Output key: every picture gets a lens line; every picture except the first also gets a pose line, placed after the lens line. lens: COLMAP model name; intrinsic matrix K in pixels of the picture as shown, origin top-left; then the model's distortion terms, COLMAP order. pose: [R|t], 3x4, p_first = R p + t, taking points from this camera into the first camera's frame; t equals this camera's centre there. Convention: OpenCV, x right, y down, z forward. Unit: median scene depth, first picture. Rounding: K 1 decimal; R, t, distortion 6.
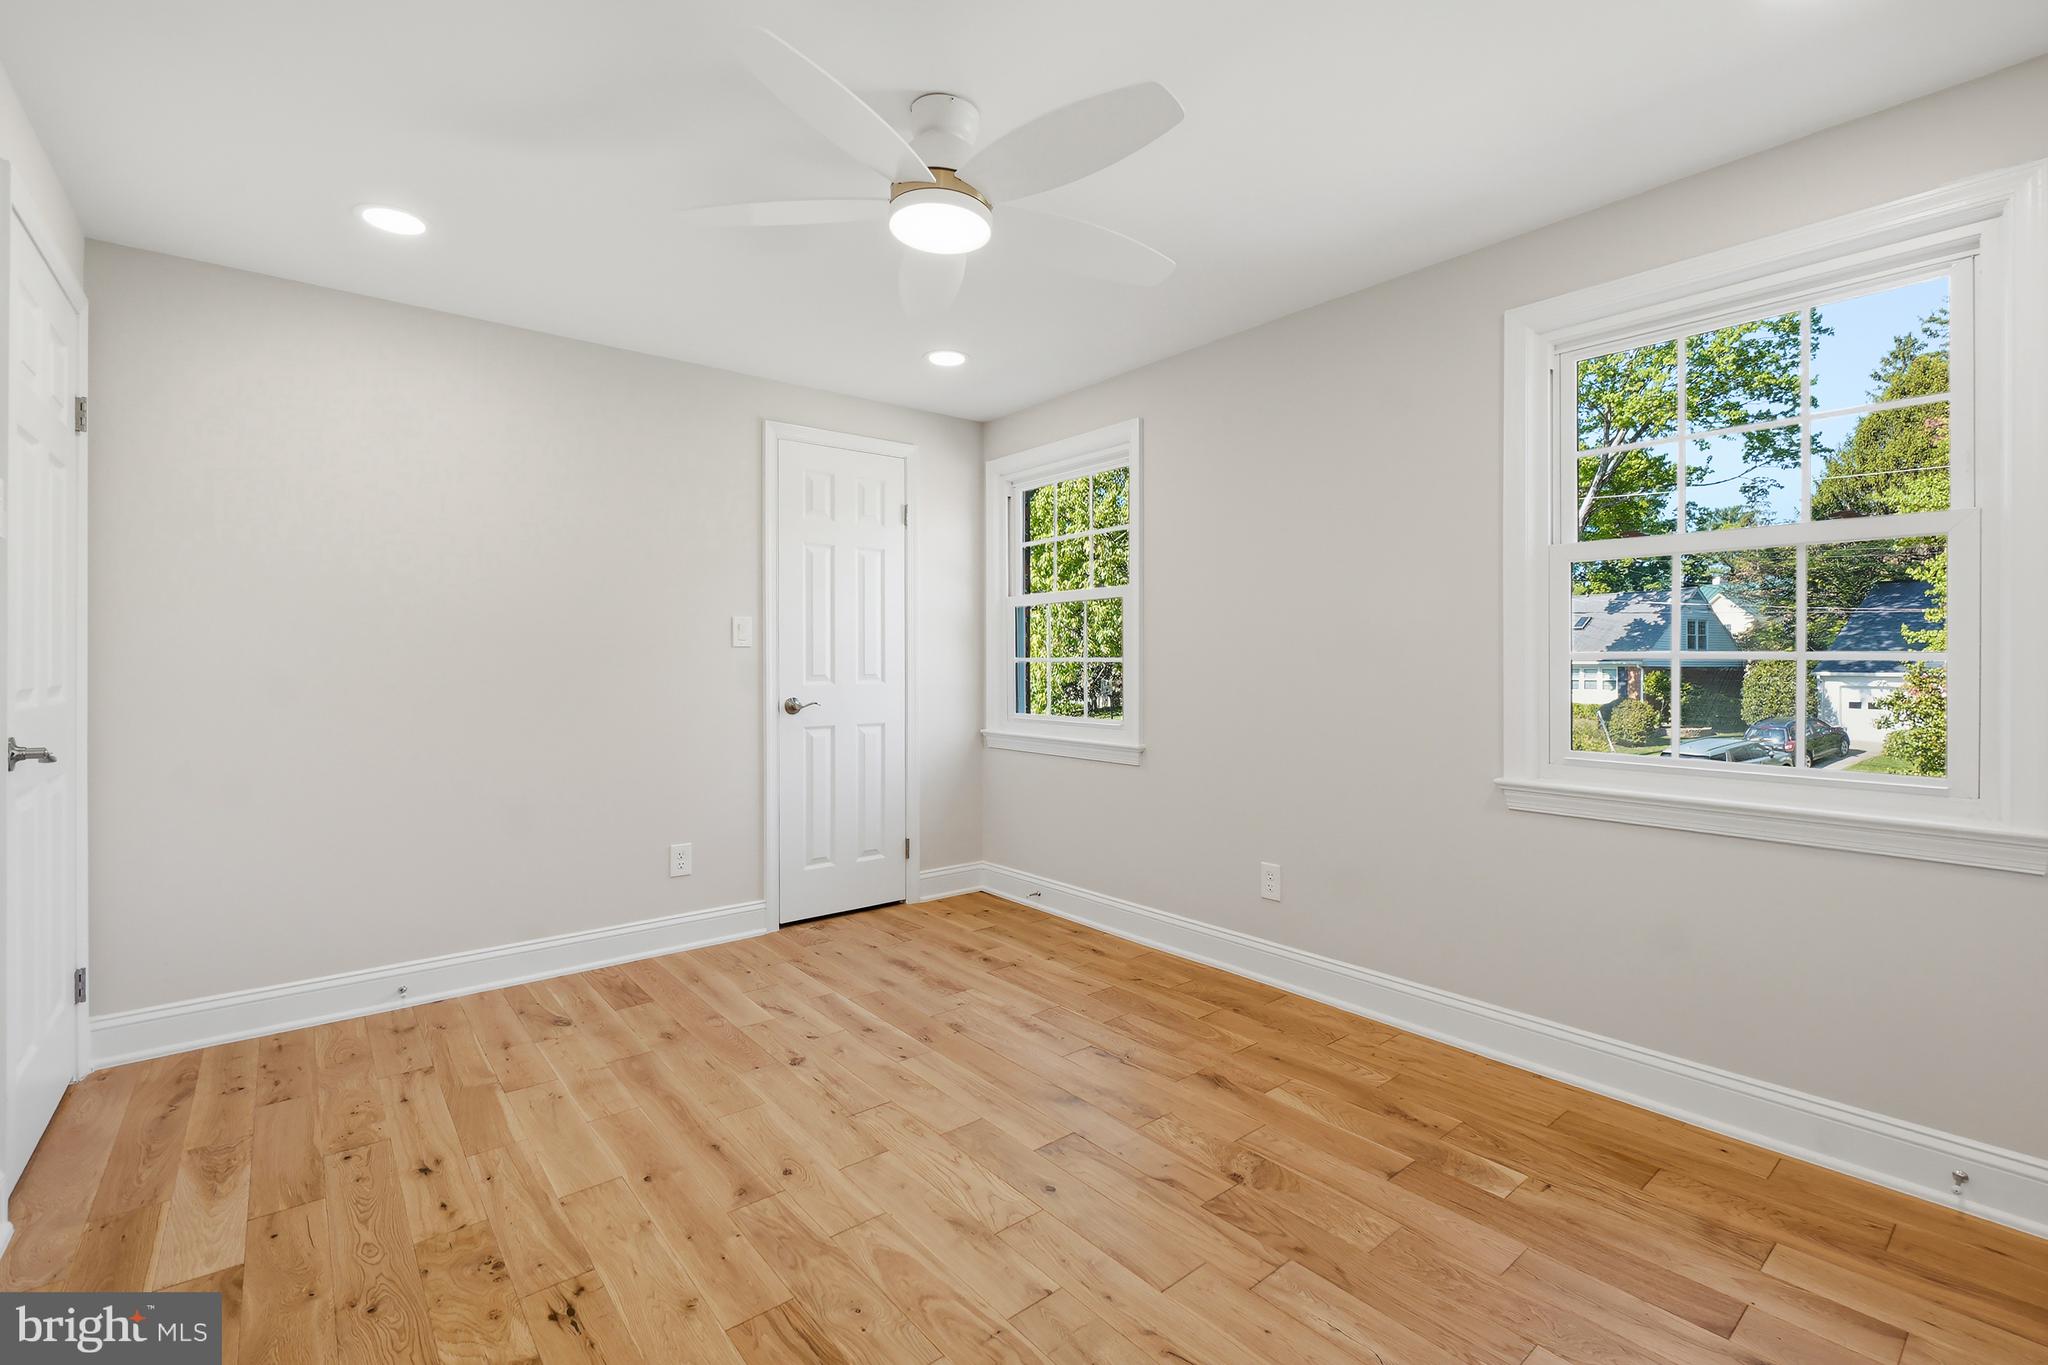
lens RADIAL K [[899.1, 0, 1028.4], [0, 899.1, 686.1], [0, 0, 1]] dist [-0.002288, -0.000084]
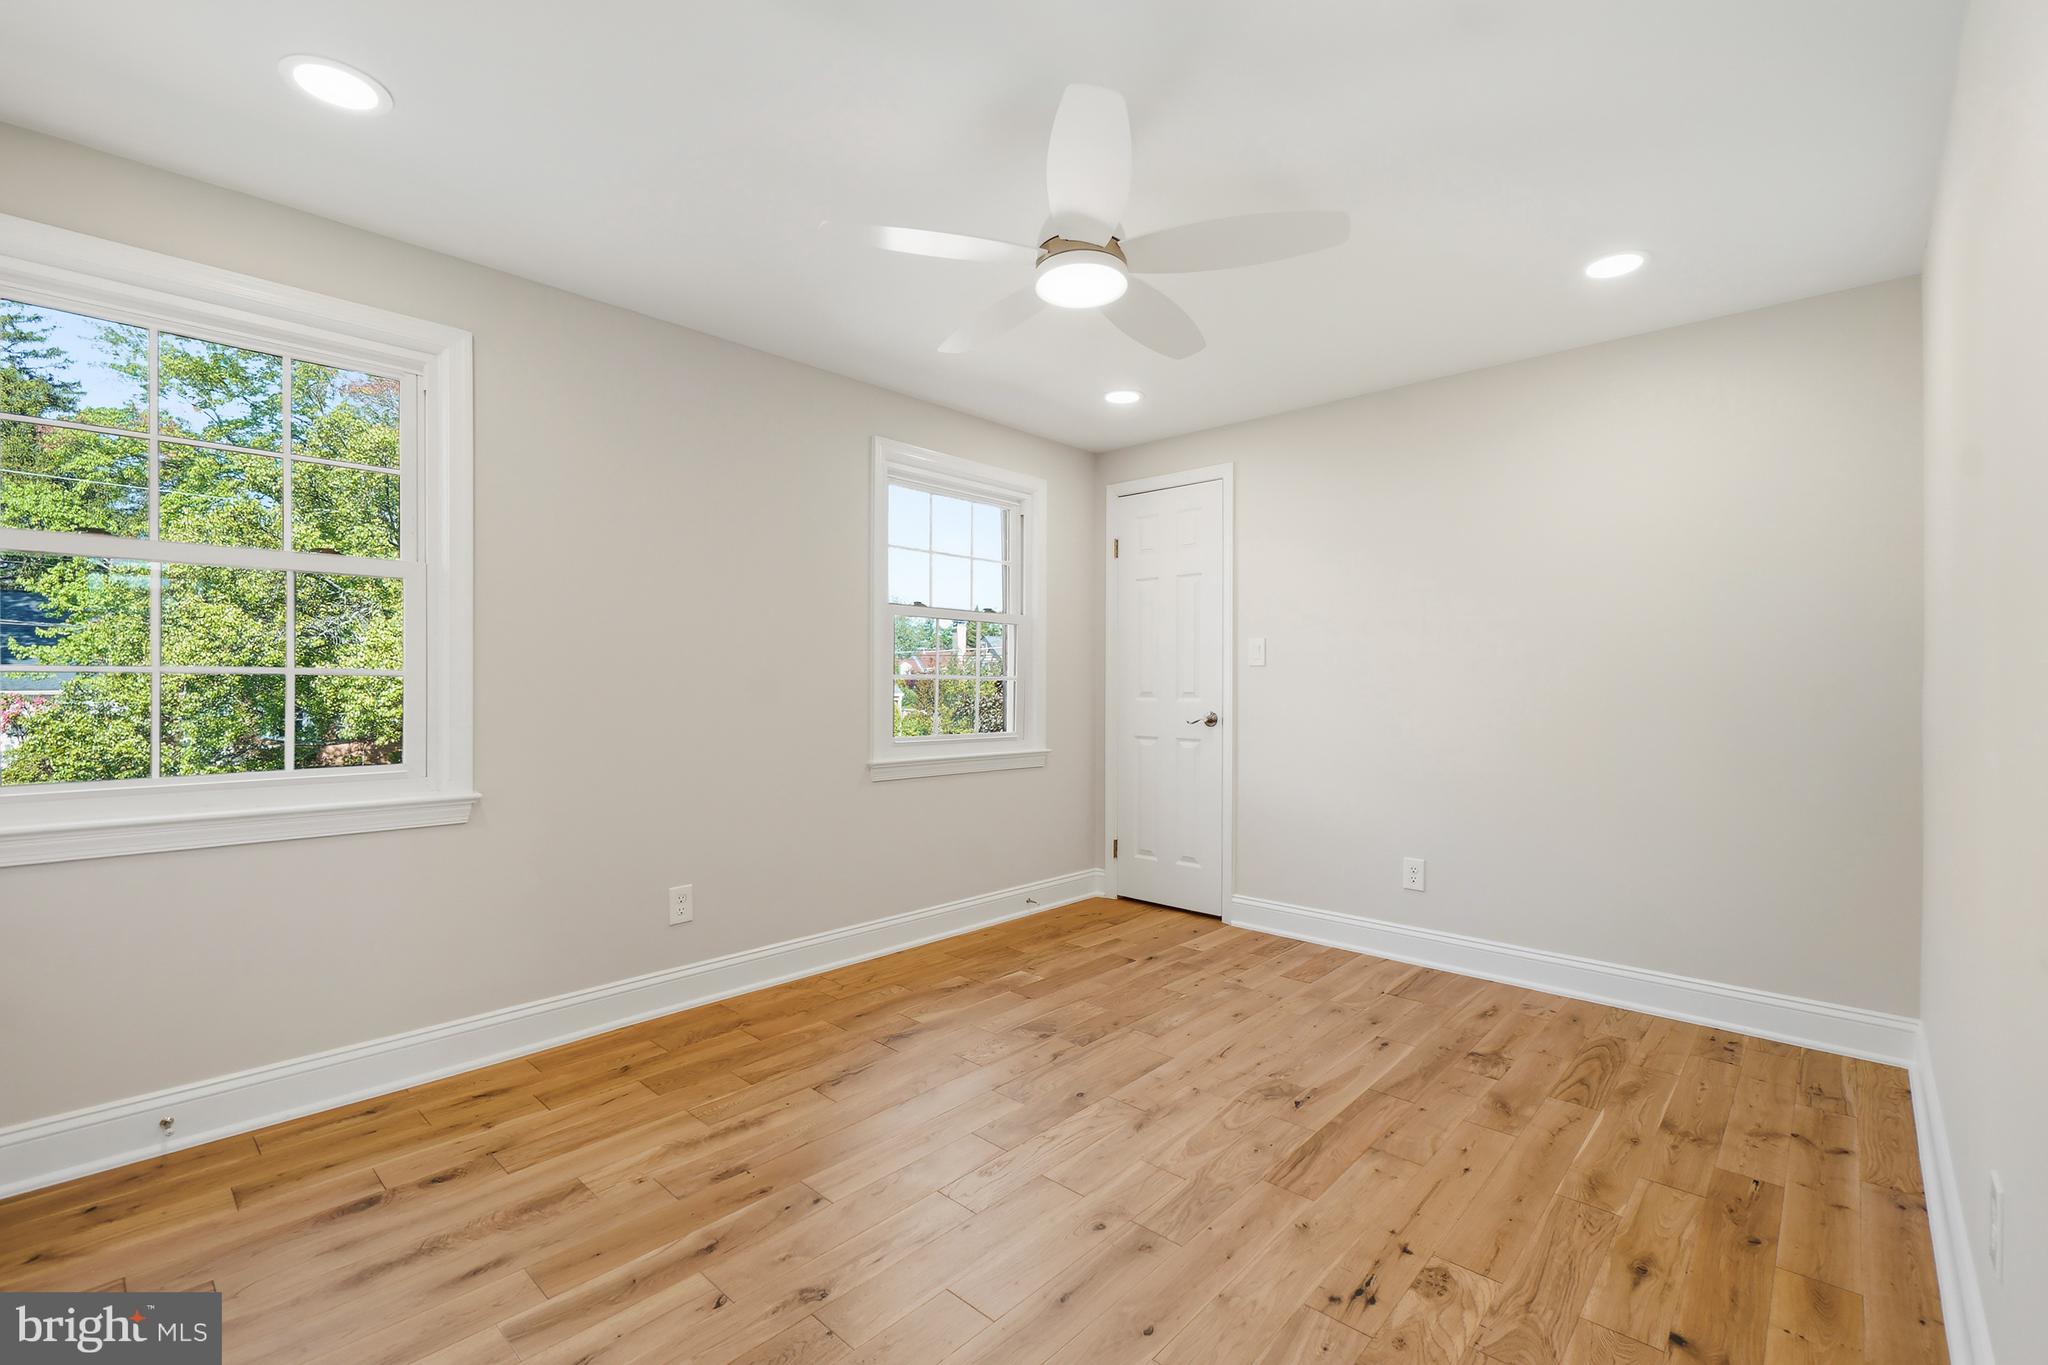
lens RADIAL K [[899.1, 0, 1028.4], [0, 899.1, 686.1], [0, 0, 1]] dist [-0.002288, -0.000084]
pose [[-0.135199, -0.004081, 0.990810, -0.848122], [0.021964, 0.999733, 0.007114, -0.021265], [-0.990575, 0.022724, -0.135073, 0.851967]]
